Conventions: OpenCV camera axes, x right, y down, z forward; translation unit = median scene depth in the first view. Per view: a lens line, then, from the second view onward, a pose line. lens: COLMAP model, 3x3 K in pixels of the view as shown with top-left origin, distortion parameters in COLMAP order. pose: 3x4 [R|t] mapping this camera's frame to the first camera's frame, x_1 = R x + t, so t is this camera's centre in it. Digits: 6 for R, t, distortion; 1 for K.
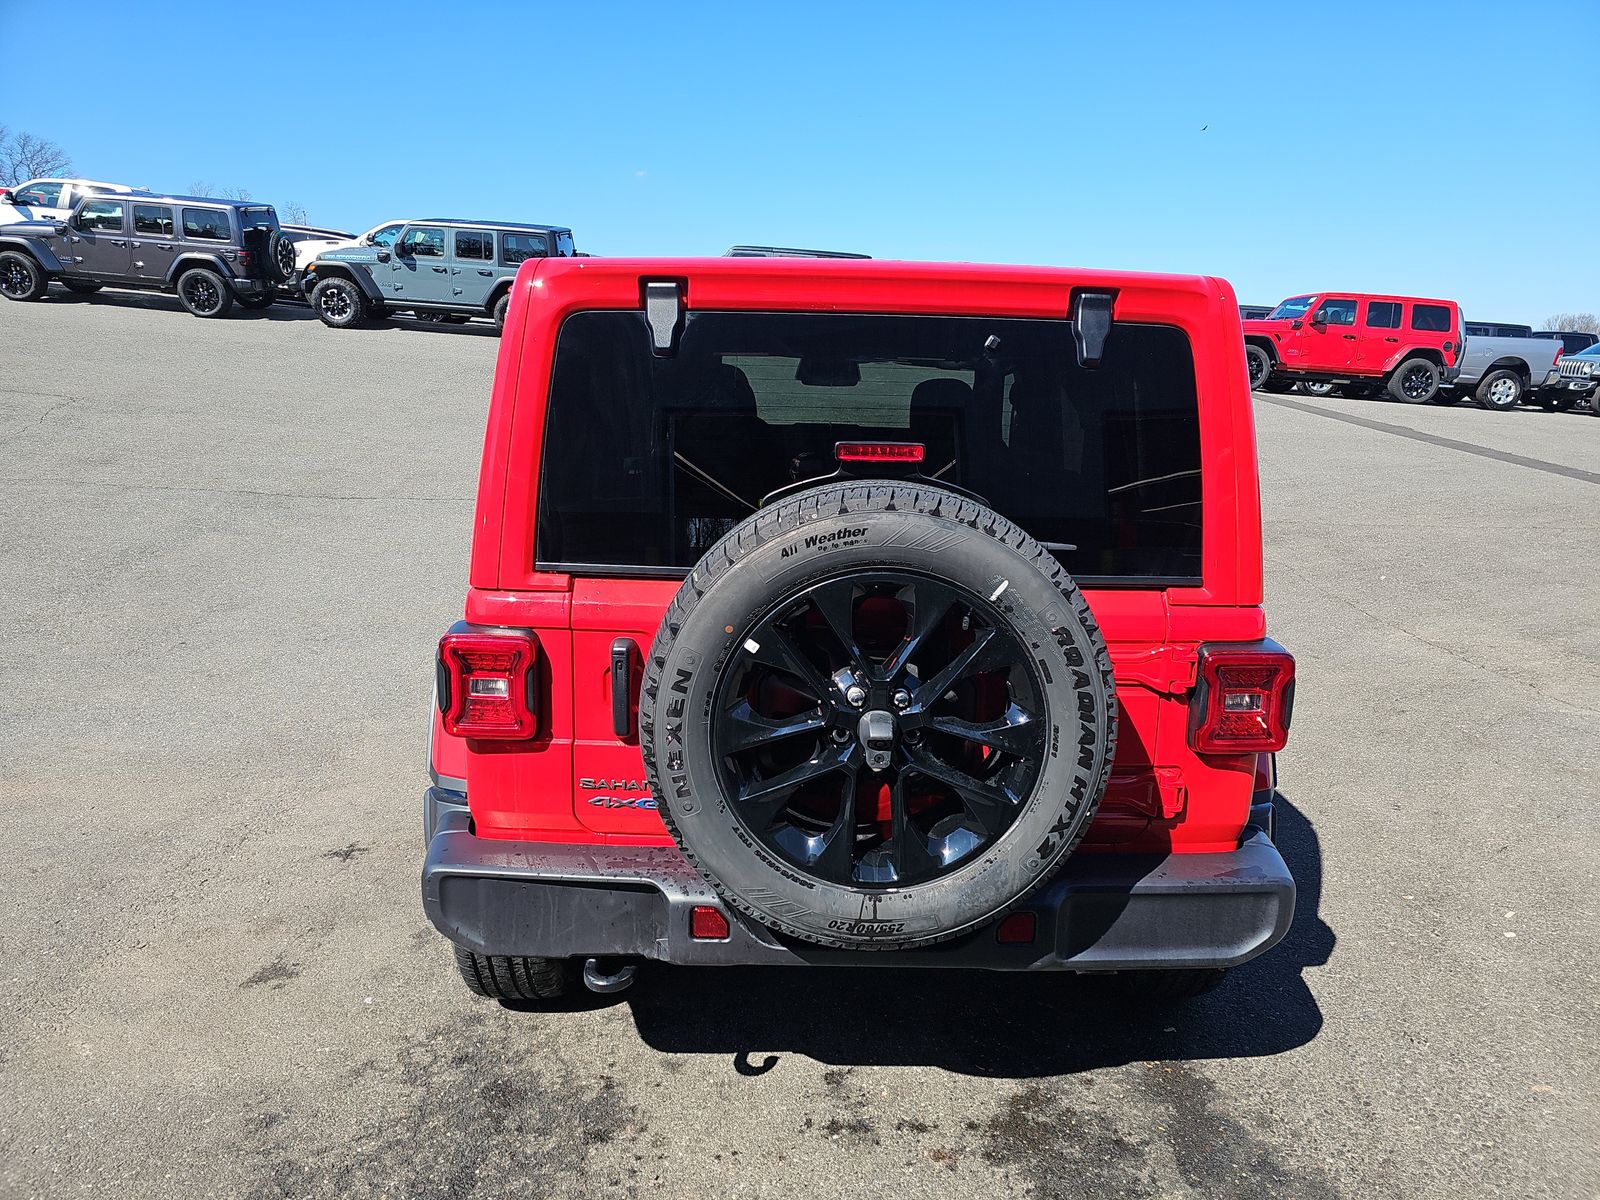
lens RADIAL K [[1063.8, 0, 805.3], [0, 1063.8, 604.6], [0, 0, 1]] dist [0.038180, -0.027307]
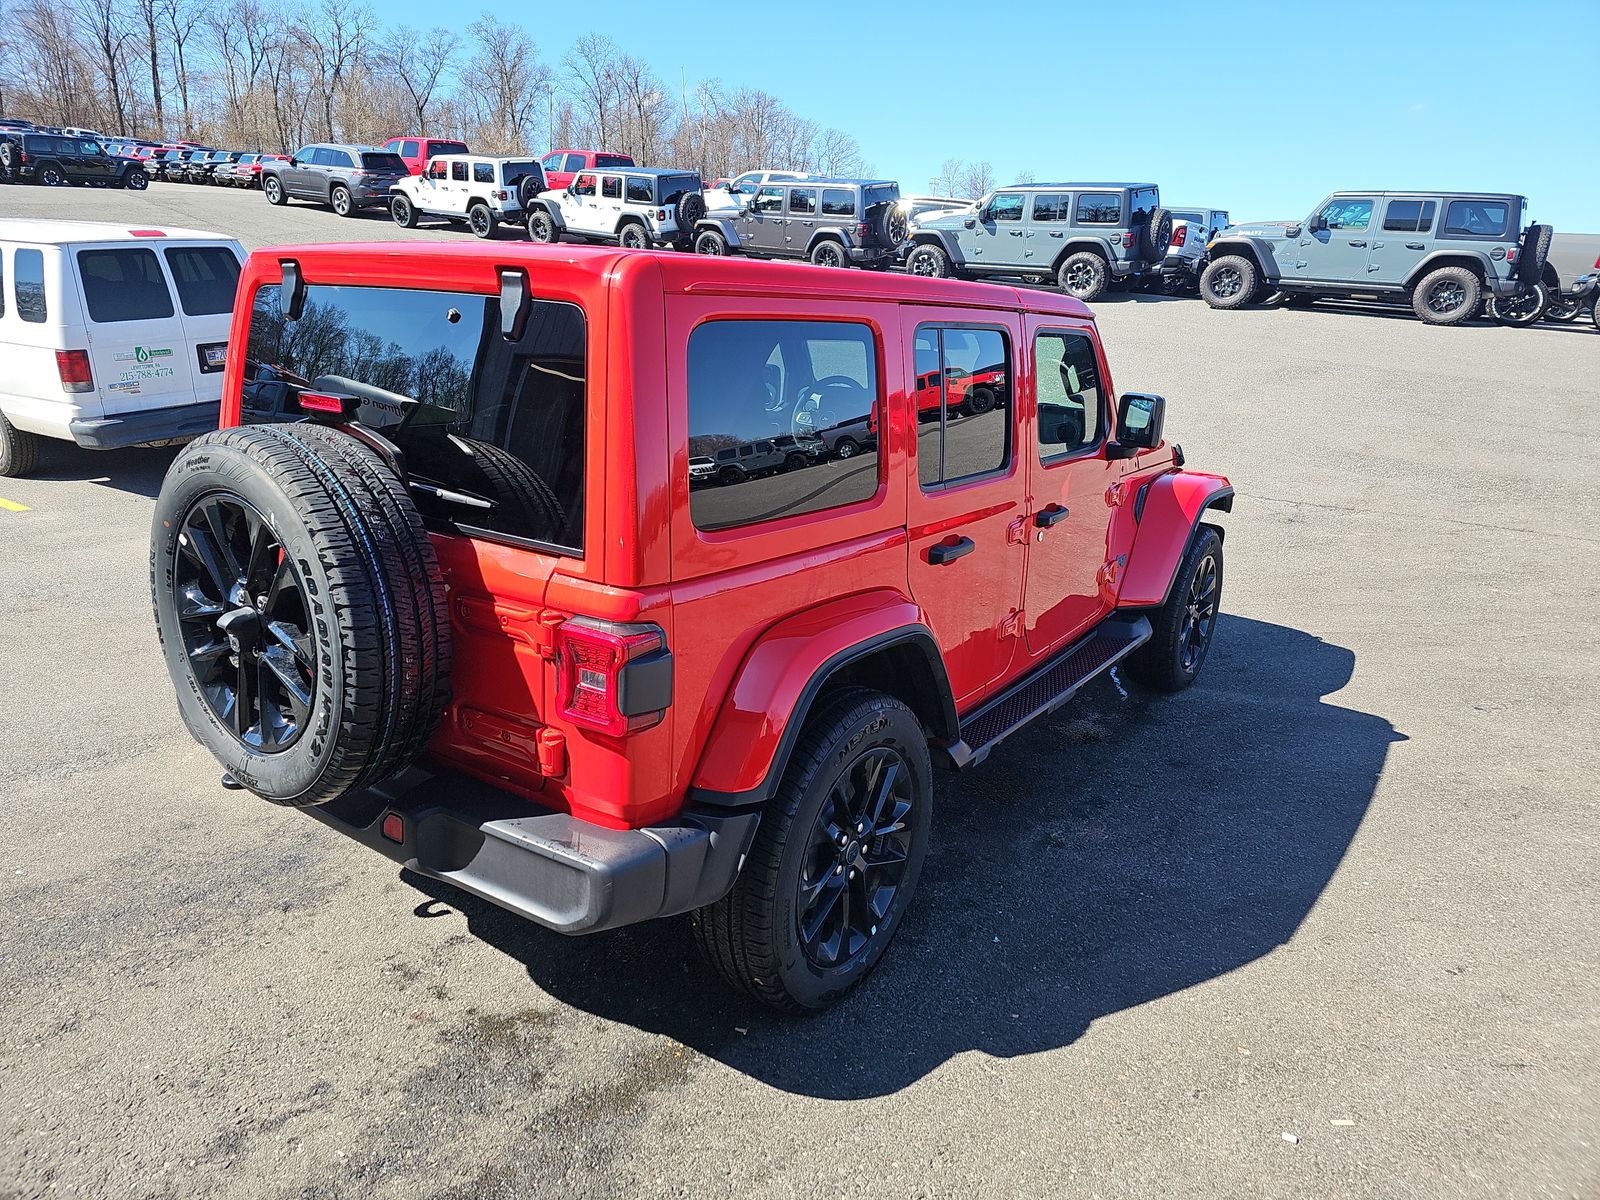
lens RADIAL K [[1063.8, 0, 793.6], [0, 1063.8, 586.7], [0, 0, 1]] dist [0.038180, -0.027307]
pose [[0.797615, 0.161138, -0.581244, 0.925633], [-0.149507, 0.986399, 0.068298, -0.074759], [0.584344, 0.032425, 0.810858, 0.248442]]
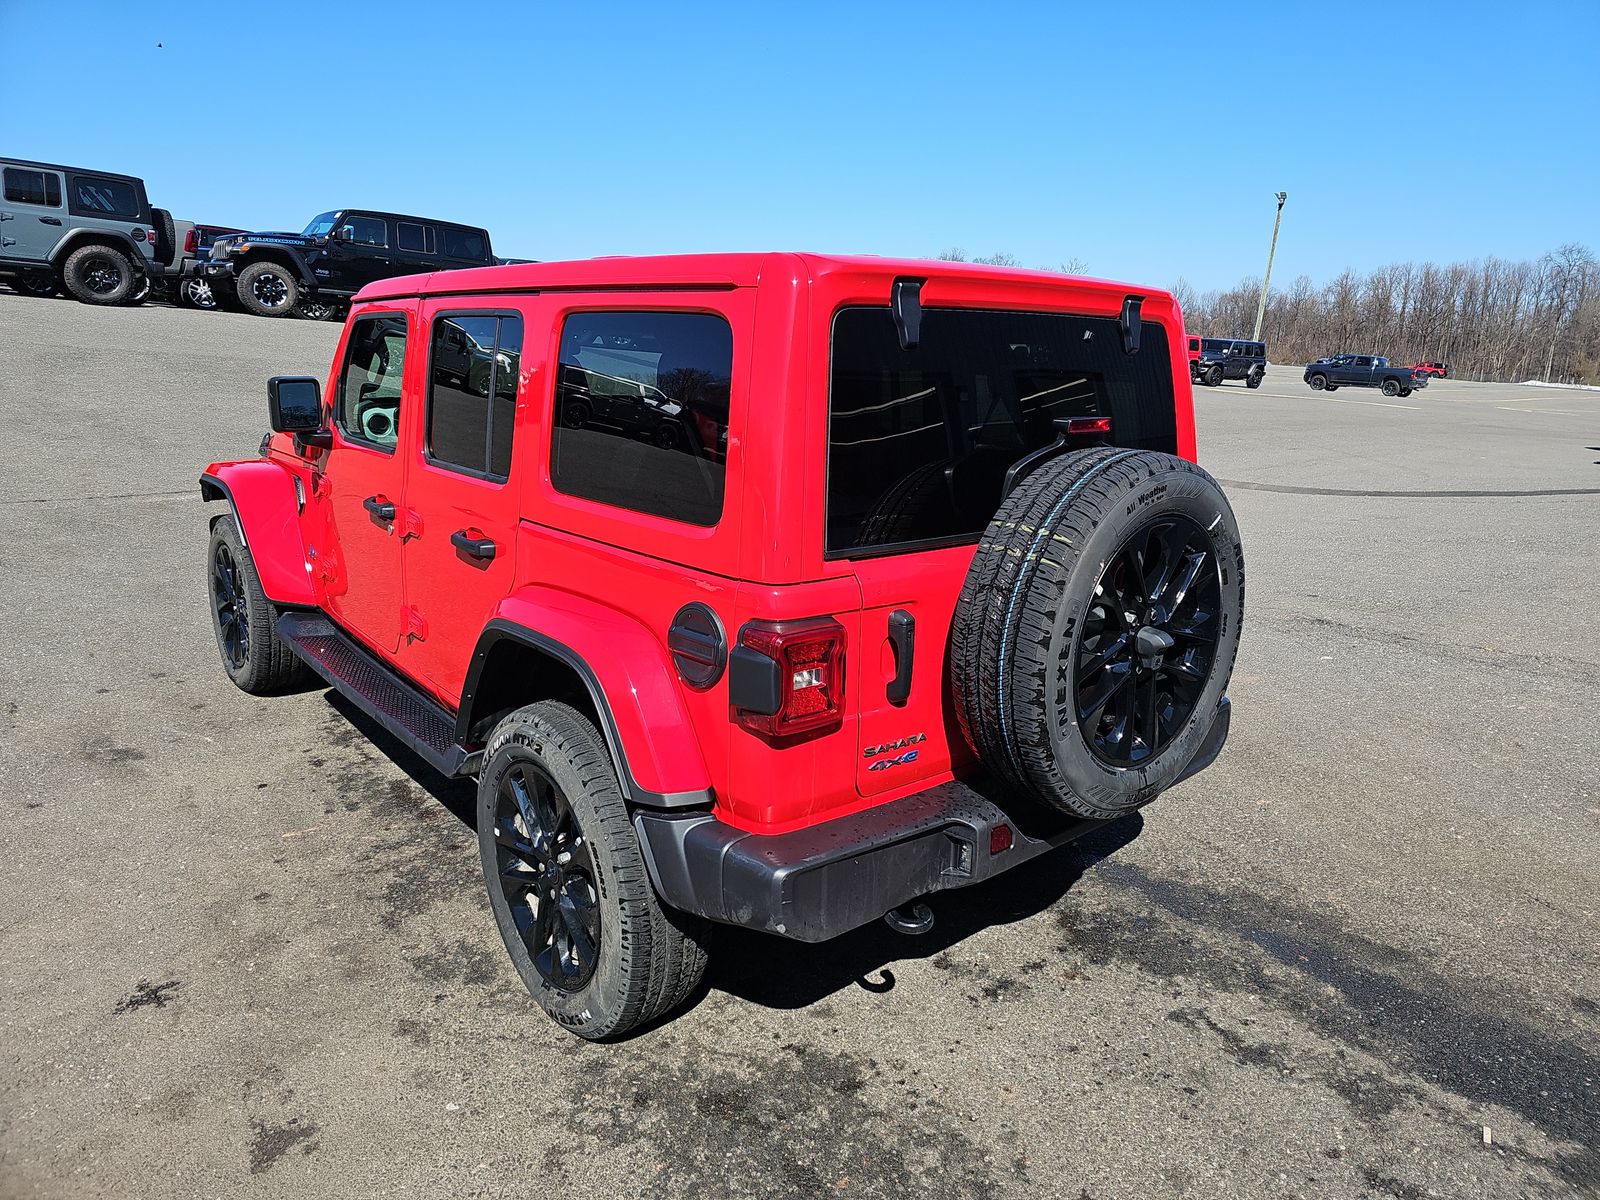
lens RADIAL K [[1063.8, 0, 824.8], [0, 1063.8, 576.3], [0, 0, 1]] dist [0.038180, -0.027307]
pose [[0.763442, -0.145353, 0.629308, -0.729395], [0.130481, 0.988967, 0.070132, -0.071522], [-0.632559, 0.028571, 0.773985, 0.167190]]
